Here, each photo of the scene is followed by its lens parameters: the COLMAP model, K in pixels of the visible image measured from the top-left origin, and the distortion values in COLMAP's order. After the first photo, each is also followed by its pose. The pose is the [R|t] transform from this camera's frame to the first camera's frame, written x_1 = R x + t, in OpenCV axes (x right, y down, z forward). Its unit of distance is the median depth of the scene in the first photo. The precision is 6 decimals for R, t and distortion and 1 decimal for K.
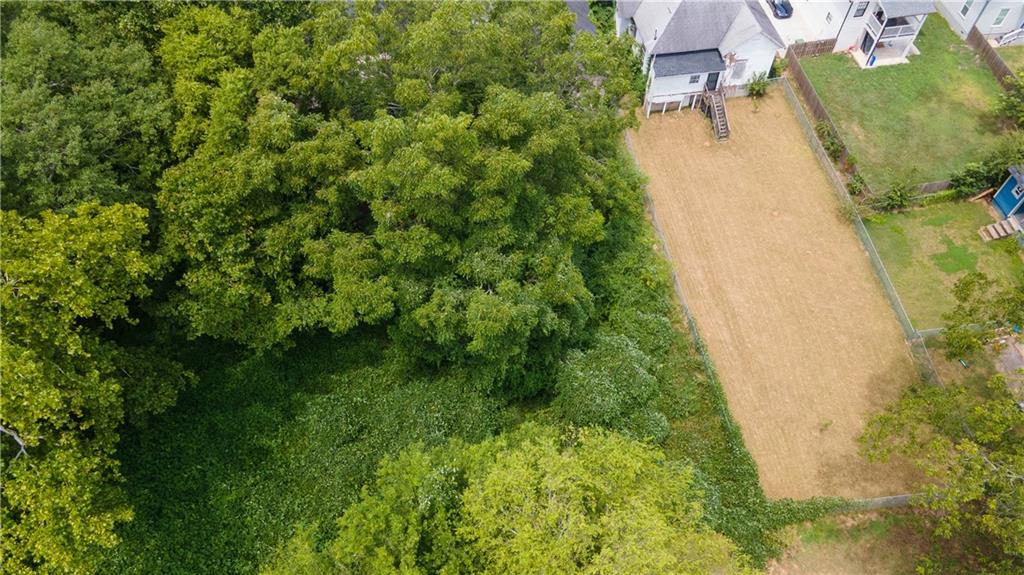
lens RADIAL K [[744.0, 0, 506.7], [0, 744.0, 283.2], [0, 0, 1]] dist [0.026998, 0.038448]
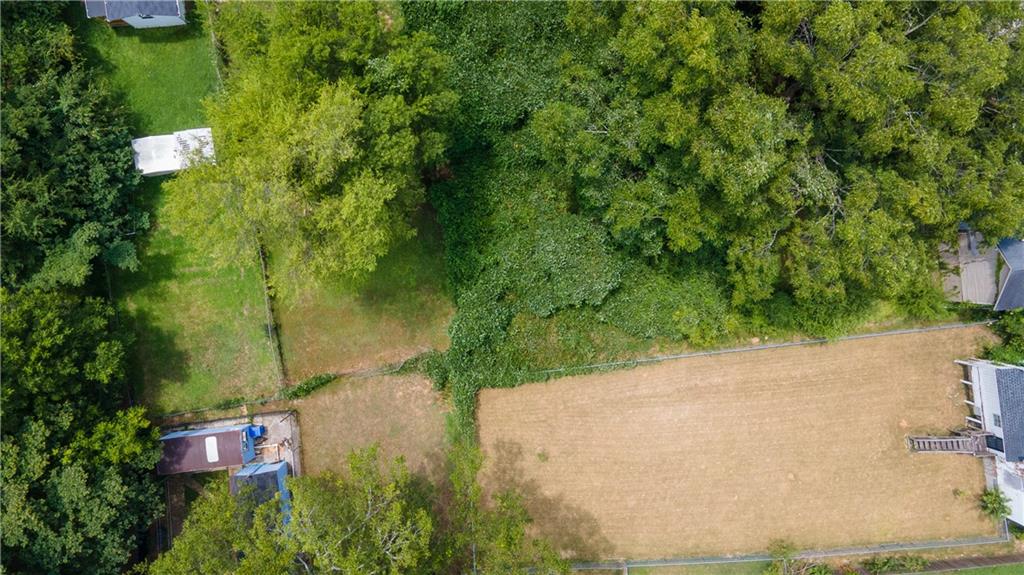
lens RADIAL K [[744.0, 0, 508.3], [0, 744.0, 279.1], [0, 0, 1]] dist [0.026998, 0.038448]
pose [[-0.038617, 0.999110, 0.016961, 0.153952], [-0.812205, -0.041271, 0.581910, -0.441818], [0.582092, 0.008695, 0.813076, 0.069560]]
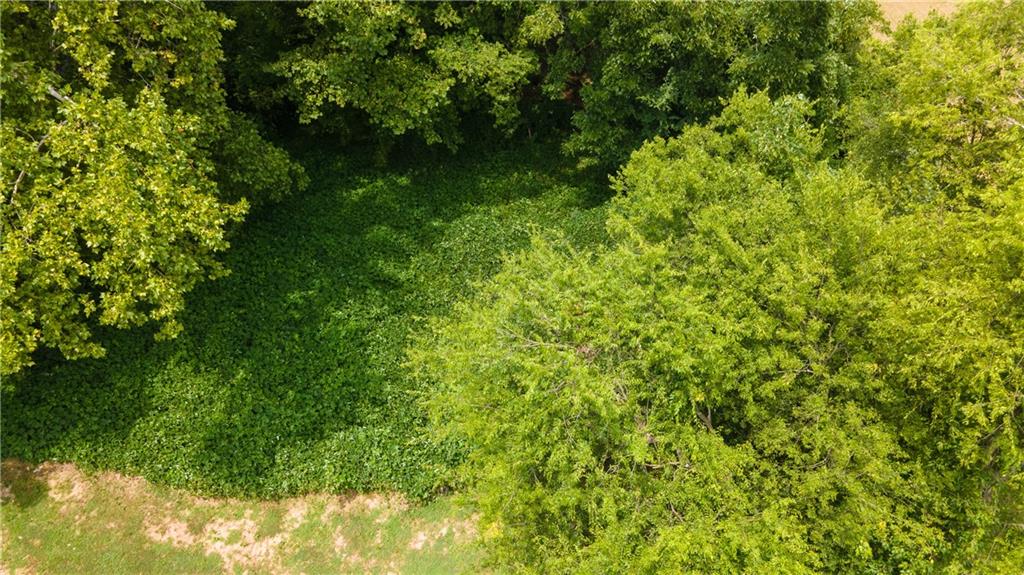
lens RADIAL K [[744.0, 0, 509.4], [0, 744.0, 280.2], [0, 0, 1]] dist [0.026998, 0.038448]
pose [[0.998489, 0.032529, -0.044285, -0.187627], [-0.037166, 0.993426, -0.108275, 0.310210], [0.040472, 0.109757, 0.993134, 0.305606]]
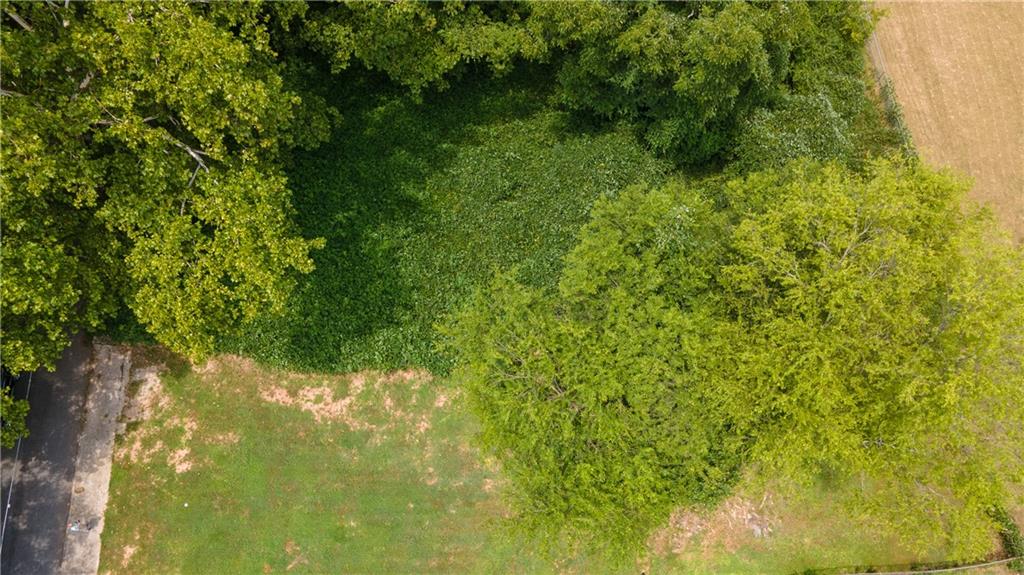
lens RADIAL K [[744.0, 0, 508.7], [0, 744.0, 280.6], [0, 0, 1]] dist [0.026998, 0.038448]
pose [[0.997774, 0.058039, -0.032855, -0.177448], [-0.047967, 0.966772, 0.251099, 0.083834], [0.046337, -0.248964, 0.967404, 0.092429]]
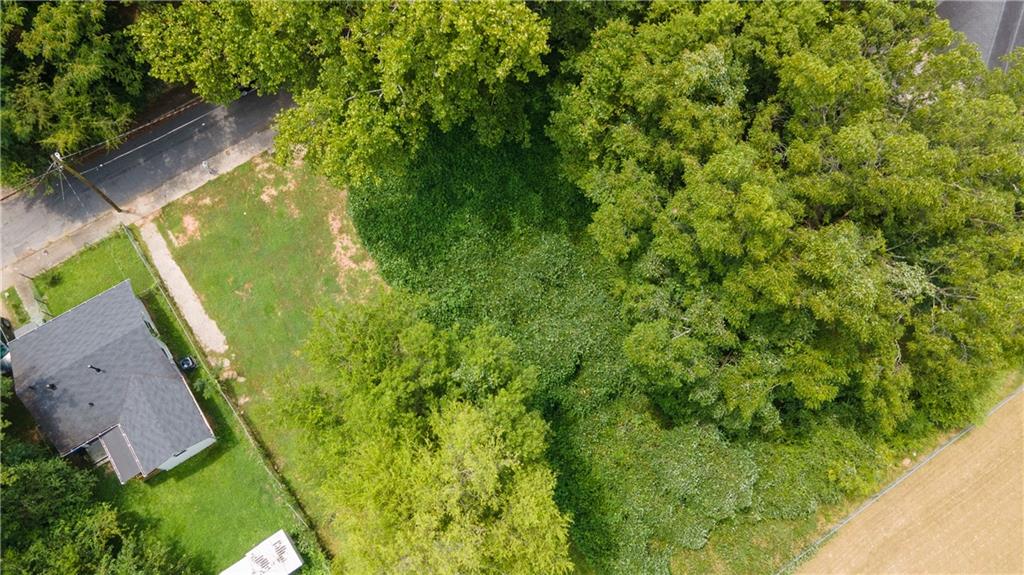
lens RADIAL K [[744.0, 0, 508.0], [0, 744.0, 278.8], [0, 0, 1]] dist [0.026998, 0.038448]
pose [[0.424880, 0.854961, -0.297520, 0.104790], [-0.736183, 0.517592, 0.436043, -0.261429], [0.526794, 0.033763, 0.849322, -0.002652]]
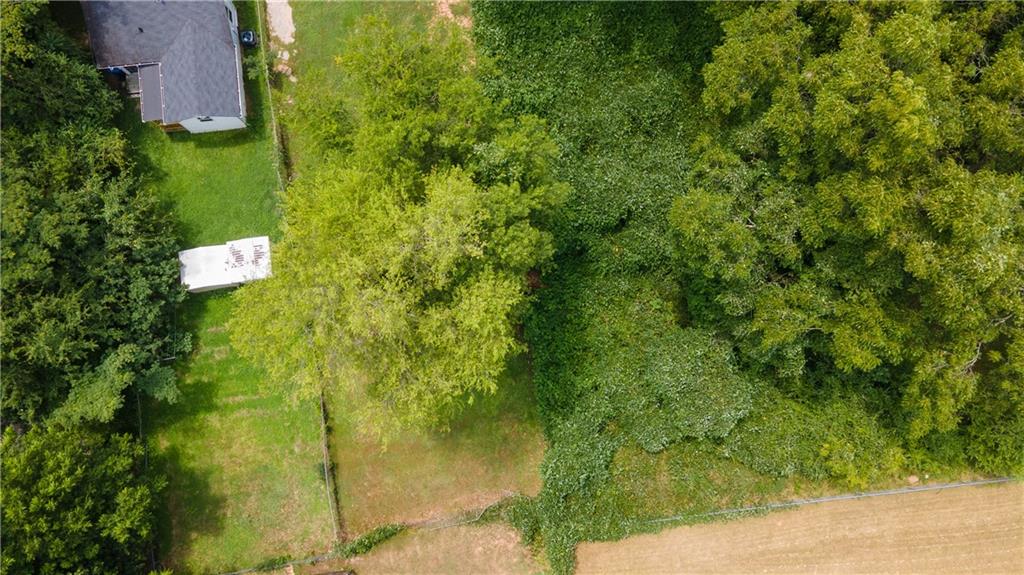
lens RADIAL K [[744.0, 0, 510.2], [0, 744.0, 279.9], [0, 0, 1]] dist [0.026998, 0.038448]
pose [[-0.026598, 0.988844, -0.146562, 0.157118], [-0.804021, 0.065959, 0.590931, -0.244682], [0.594005, 0.133557, 0.793297, 0.138183]]
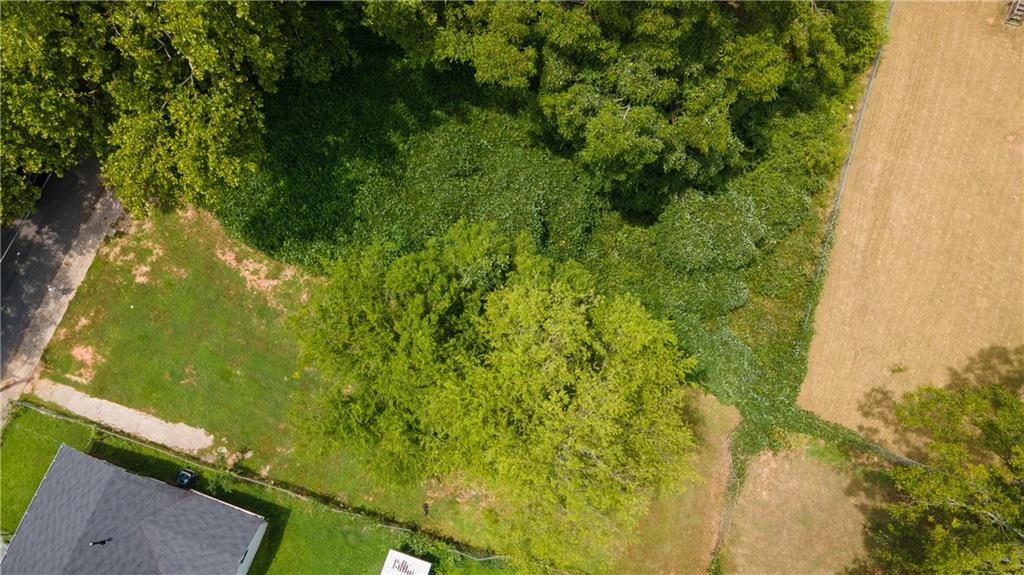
lens RADIAL K [[744.0, 0, 506.4], [0, 744.0, 279.7], [0, 0, 1]] dist [0.026998, 0.038448]
pose [[0.880340, 0.452747, -0.141499, 0.068059], [-0.370449, 0.842529, 0.391040, -0.109773], [0.296260, -0.291830, 0.909431, 0.003658]]
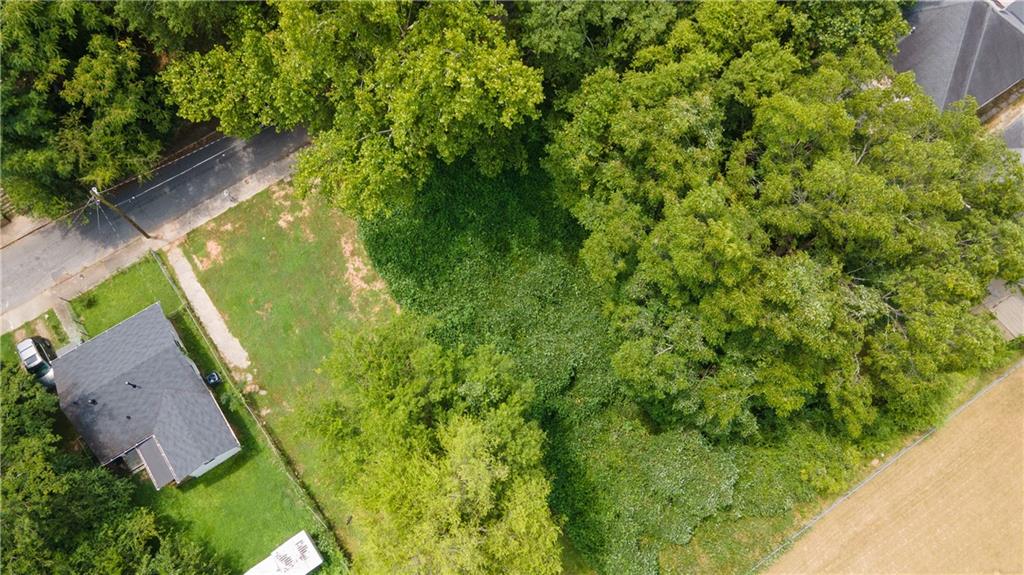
lens RADIAL K [[744.0, 0, 508.4], [0, 744.0, 279.0], [0, 0, 1]] dist [0.026998, 0.038448]
pose [[0.433633, 0.850767, -0.296915, 0.107498], [-0.730407, 0.524832, 0.437101, -0.323767], [0.527702, 0.027328, 0.848990, -0.087594]]
